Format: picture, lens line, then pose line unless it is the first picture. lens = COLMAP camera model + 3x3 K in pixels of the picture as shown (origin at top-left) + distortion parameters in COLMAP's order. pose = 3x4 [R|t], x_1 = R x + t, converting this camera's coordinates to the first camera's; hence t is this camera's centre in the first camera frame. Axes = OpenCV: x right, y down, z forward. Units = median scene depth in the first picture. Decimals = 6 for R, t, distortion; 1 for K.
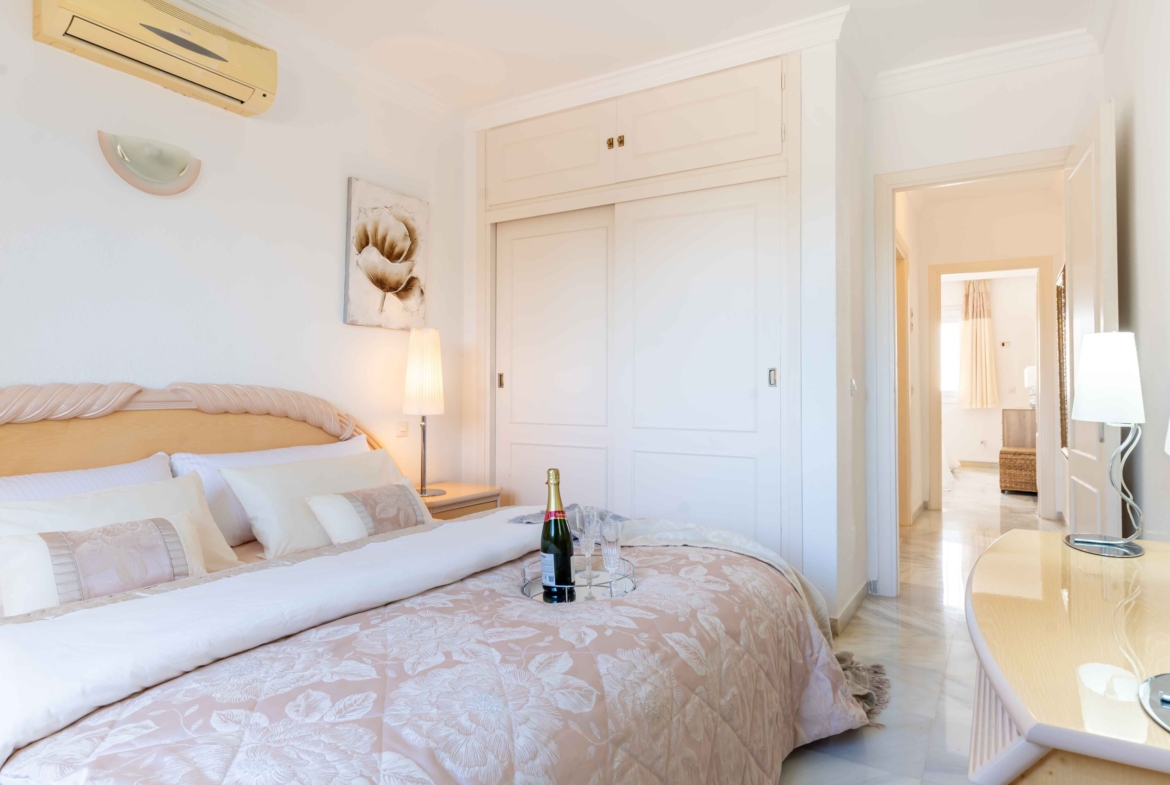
lens RADIAL K [[667.6, 0, 585.0], [0, 667.6, 392.5], [0, 0, 1]] dist [-0.000453, -0.001445]
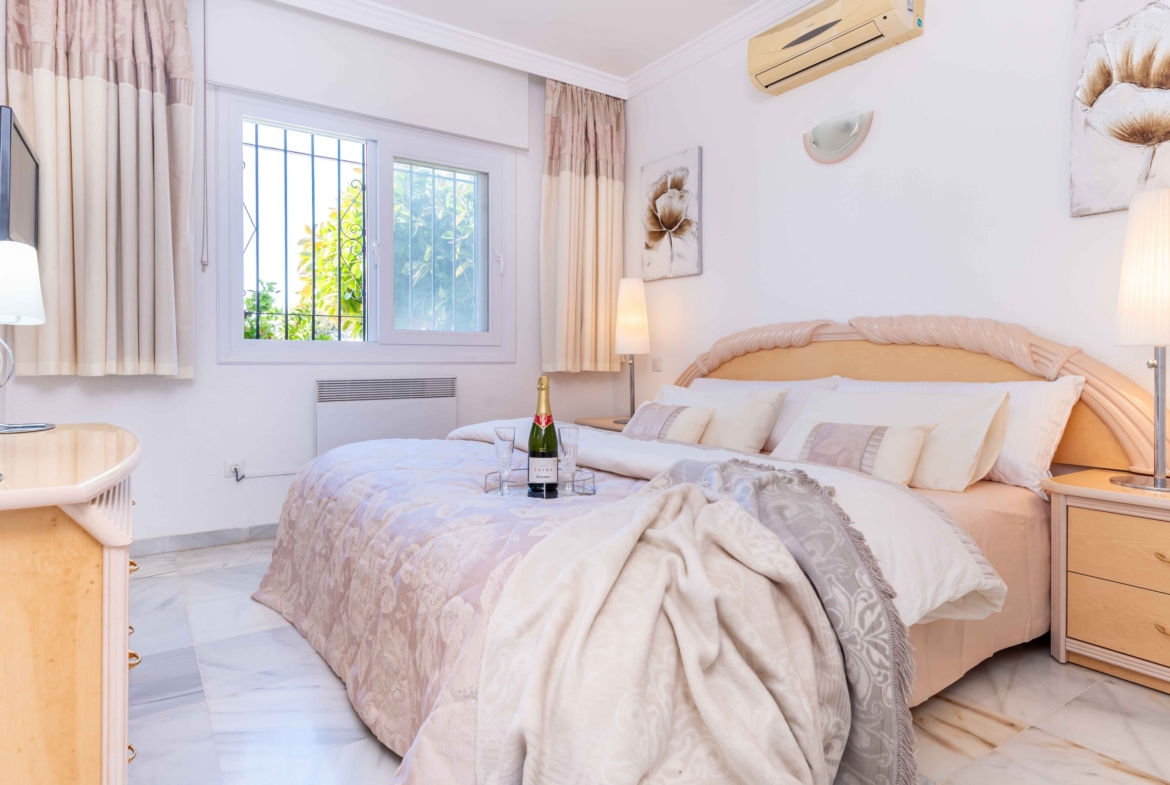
lens RADIAL K [[667.6, 0, 585.0], [0, 667.6, 392.5], [0, 0, 1]] dist [-0.000453, -0.001445]
pose [[-0.411021, 0.035218, -0.910945, 0.547609], [-0.001306, 0.999230, 0.039220, 0.059760], [0.911625, 0.017310, -0.410658, 0.898397]]
